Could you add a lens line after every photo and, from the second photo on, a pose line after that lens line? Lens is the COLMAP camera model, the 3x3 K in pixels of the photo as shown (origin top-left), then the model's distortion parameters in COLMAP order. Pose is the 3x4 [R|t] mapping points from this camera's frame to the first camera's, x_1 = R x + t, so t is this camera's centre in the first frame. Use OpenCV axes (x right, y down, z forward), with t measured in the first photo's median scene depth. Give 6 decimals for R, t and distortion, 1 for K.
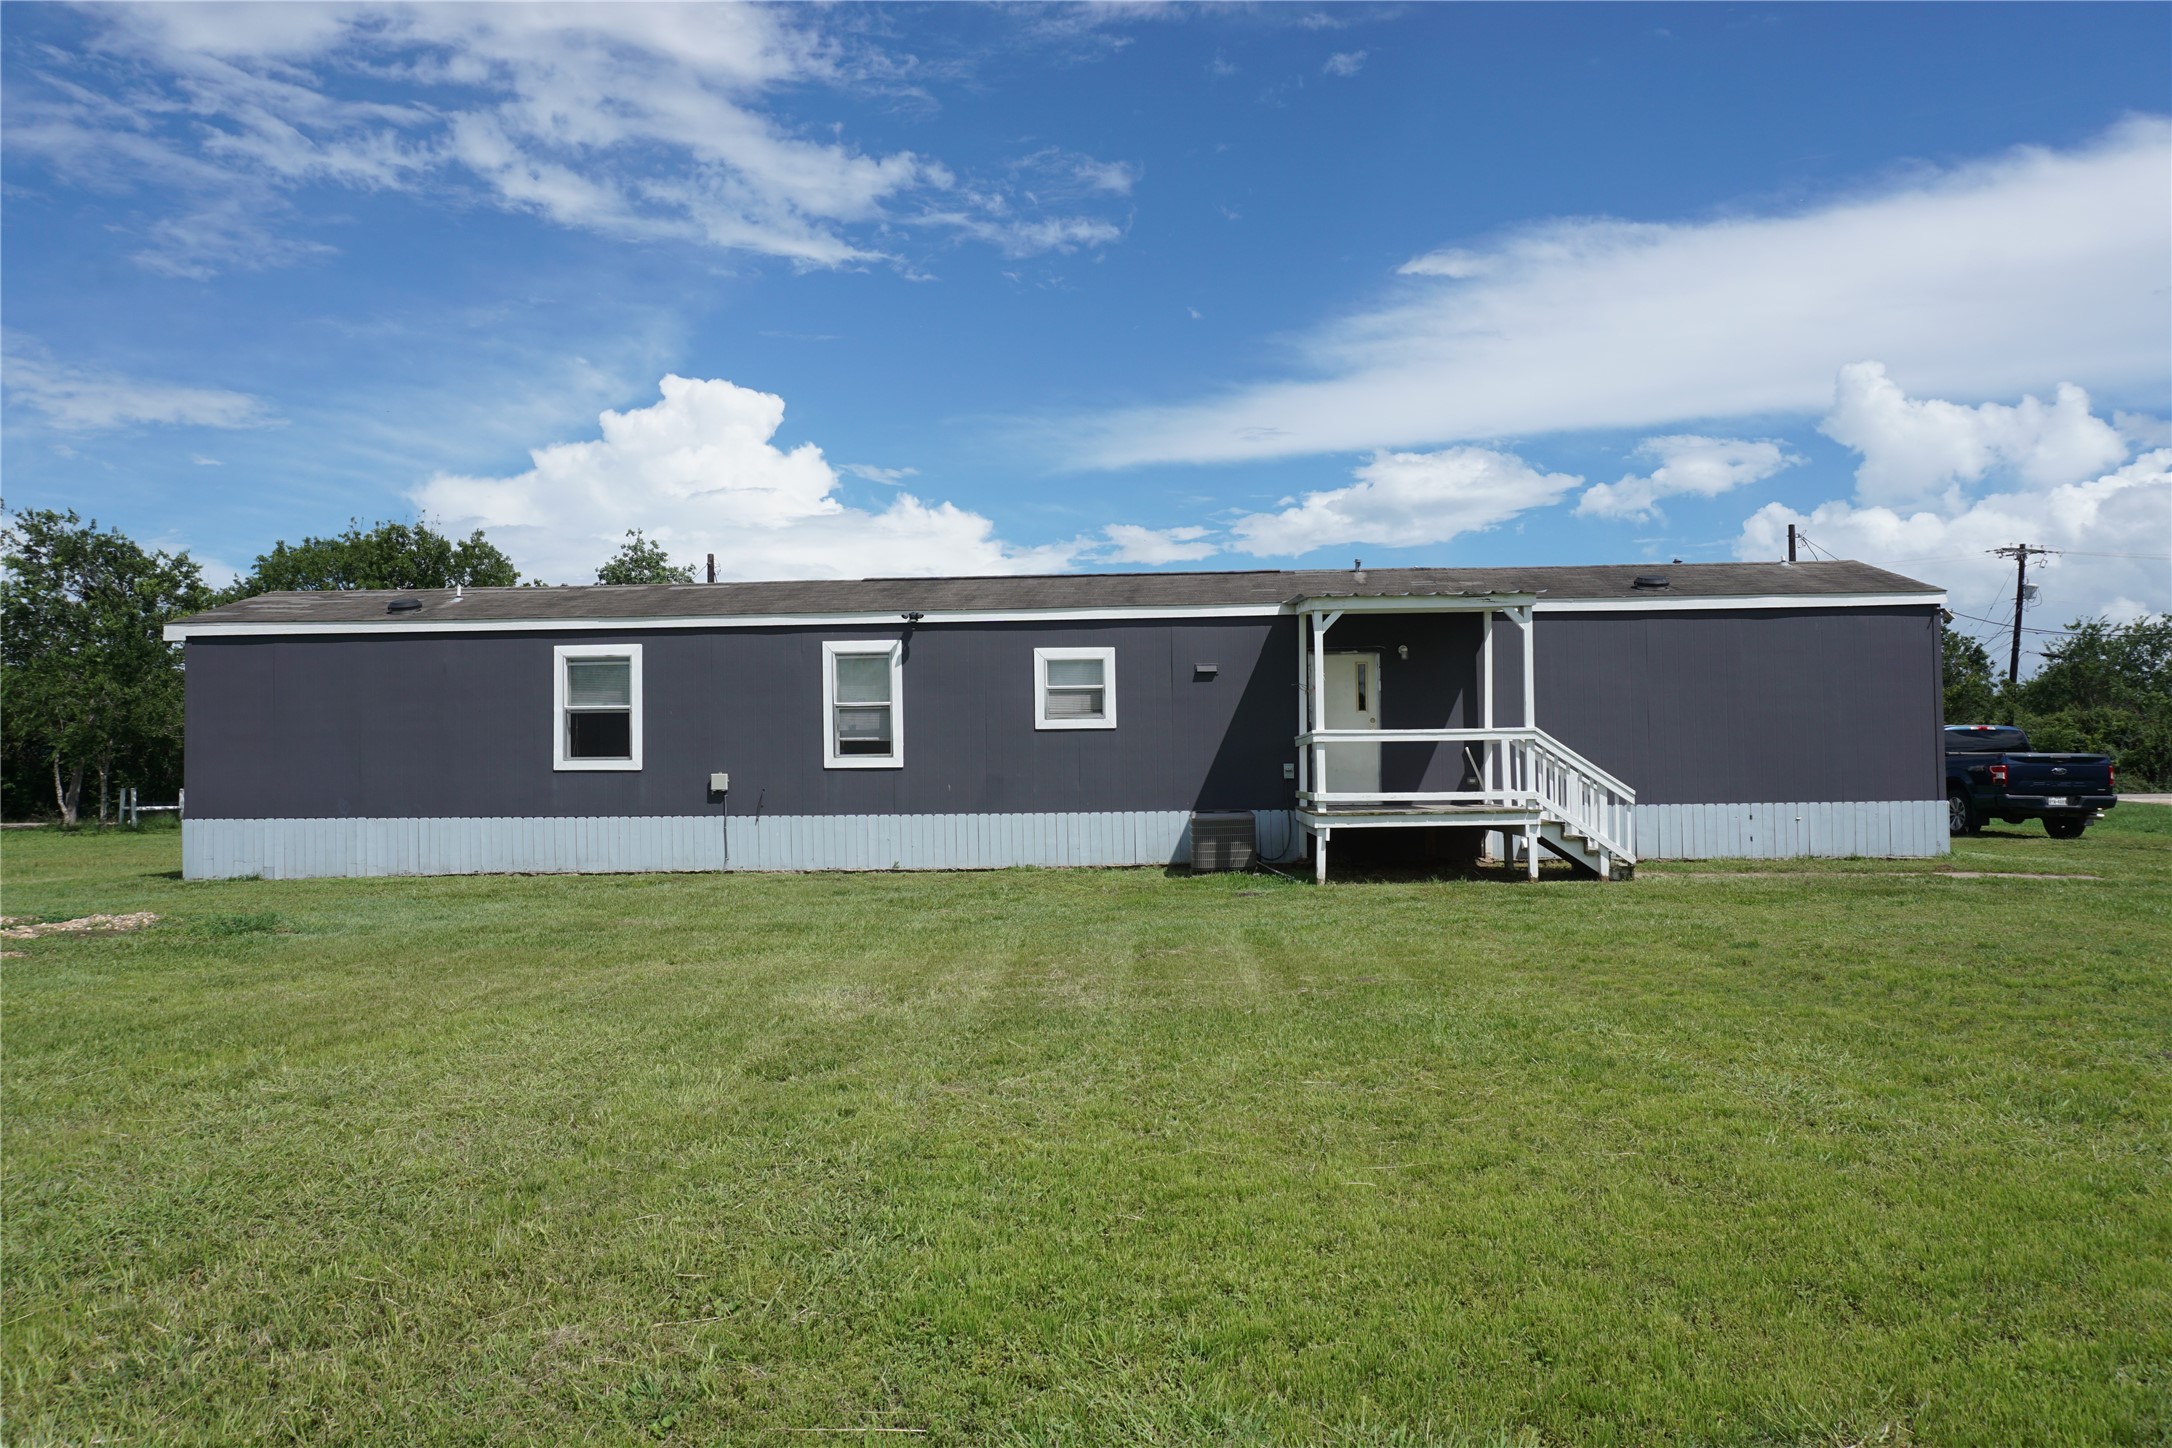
lens RADIAL K [[1507.6, 0, 1082.6], [0, 1507.6, 719.0], [0, 0, 1]] dist [-0.067437, -0.001391]
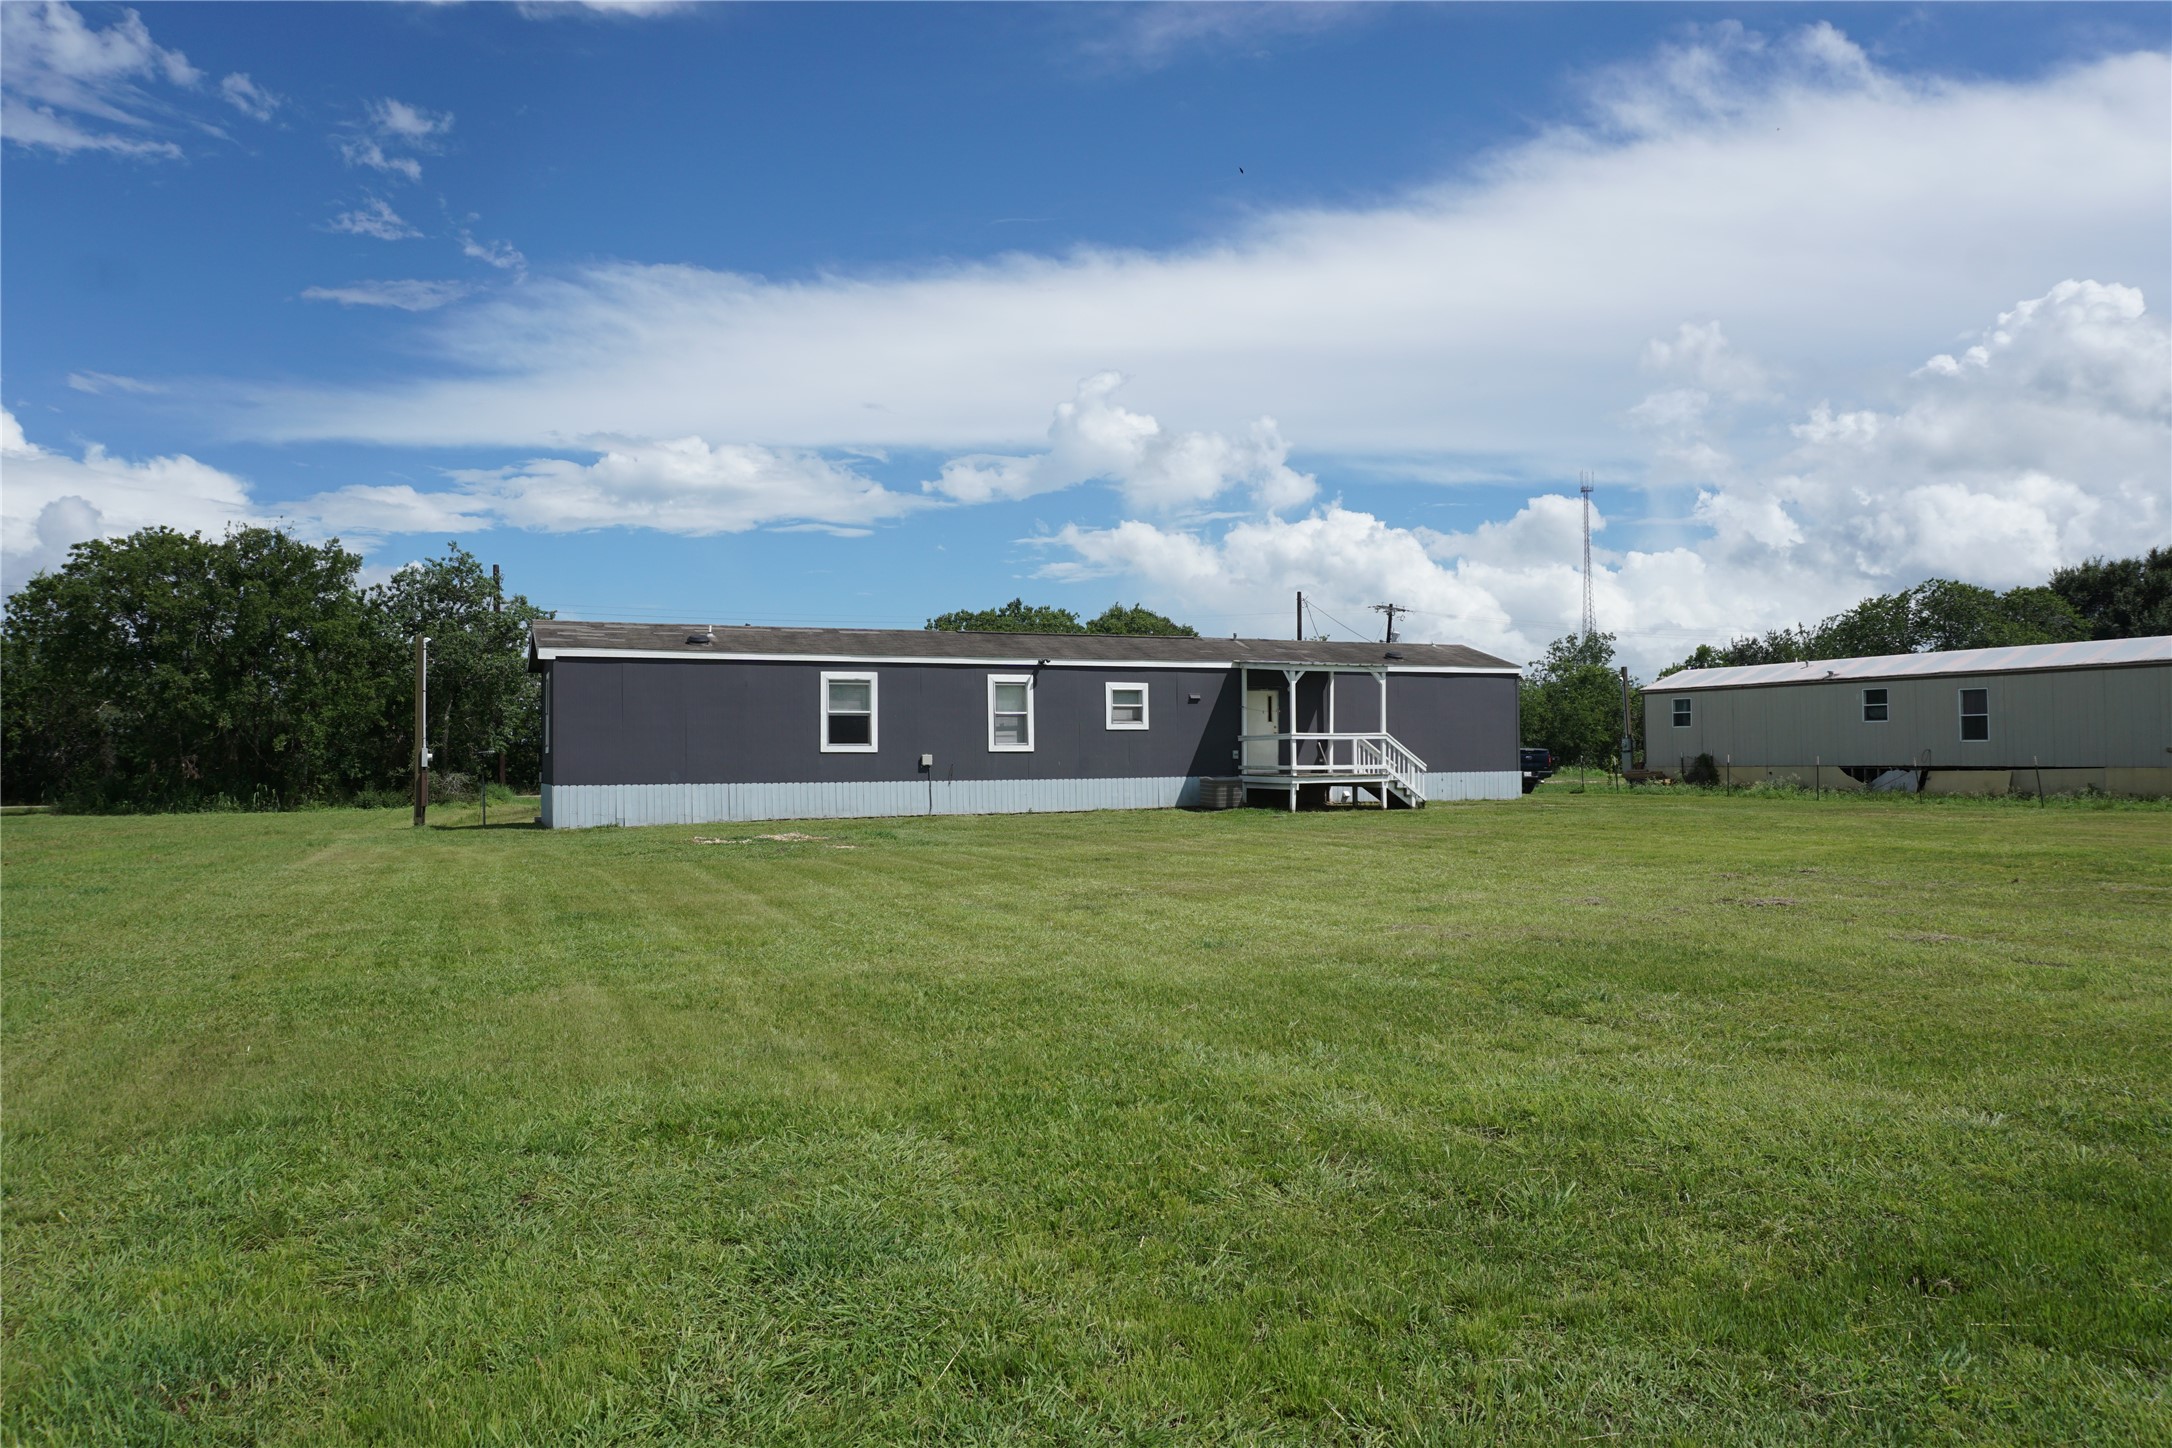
lens RADIAL K [[1507.6, 0, 1086.8], [0, 1507.6, 734.0], [0, 0, 1]] dist [-0.067437, -0.001391]
pose [[0.890377, 0.011211, 0.455085, -0.833743], [-0.018457, 0.999764, 0.011482, -0.007495], [-0.454849, -0.018623, 0.890374, -0.522096]]
